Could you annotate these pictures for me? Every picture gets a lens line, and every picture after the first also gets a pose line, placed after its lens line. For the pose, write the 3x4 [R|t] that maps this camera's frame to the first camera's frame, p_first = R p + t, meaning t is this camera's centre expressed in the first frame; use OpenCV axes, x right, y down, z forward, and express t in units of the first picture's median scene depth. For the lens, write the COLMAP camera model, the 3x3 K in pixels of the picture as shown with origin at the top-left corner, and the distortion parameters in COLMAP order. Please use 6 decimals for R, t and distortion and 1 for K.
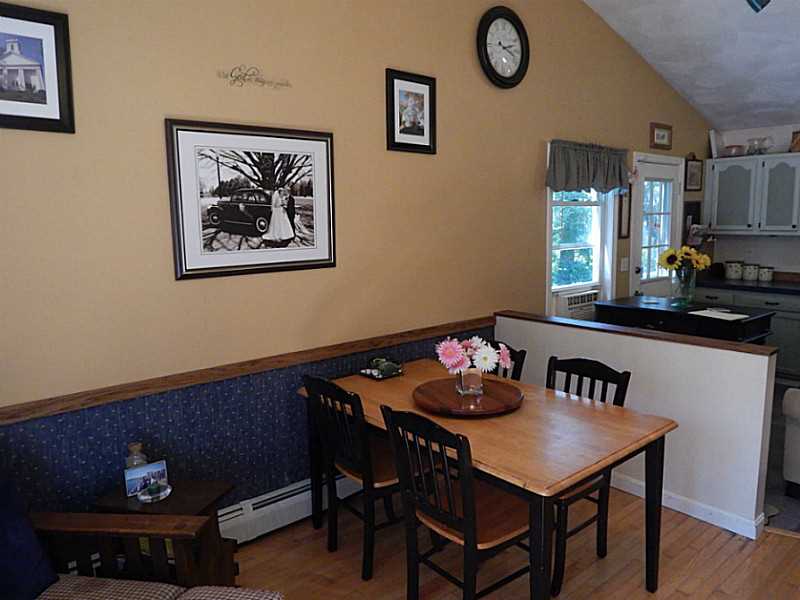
lens RADIAL K [[577.7, 0, 400.0], [0, 577.7, 300.0], [0, 0, 1]] dist [-0.009274, -0.007941]
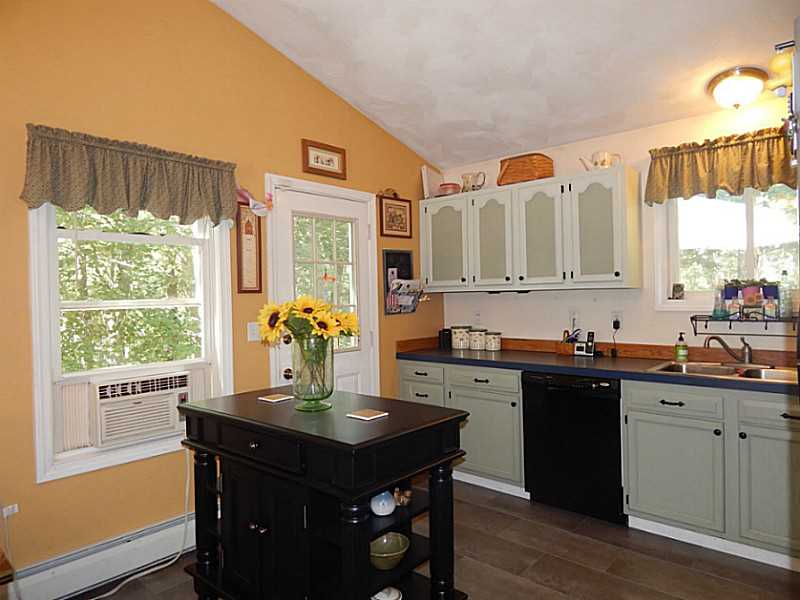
lens RADIAL K [[523.2, 0, 400.0], [0, 523.2, 300.0], [0, 0, 1]] dist [-0.002425, -0.009223]
pose [[0.990218, -0.006998, 0.139350, 0.422244], [0.025986, 0.990517, -0.134911, -0.008986], [-0.137084, 0.137213, 0.981010, 0.320434]]
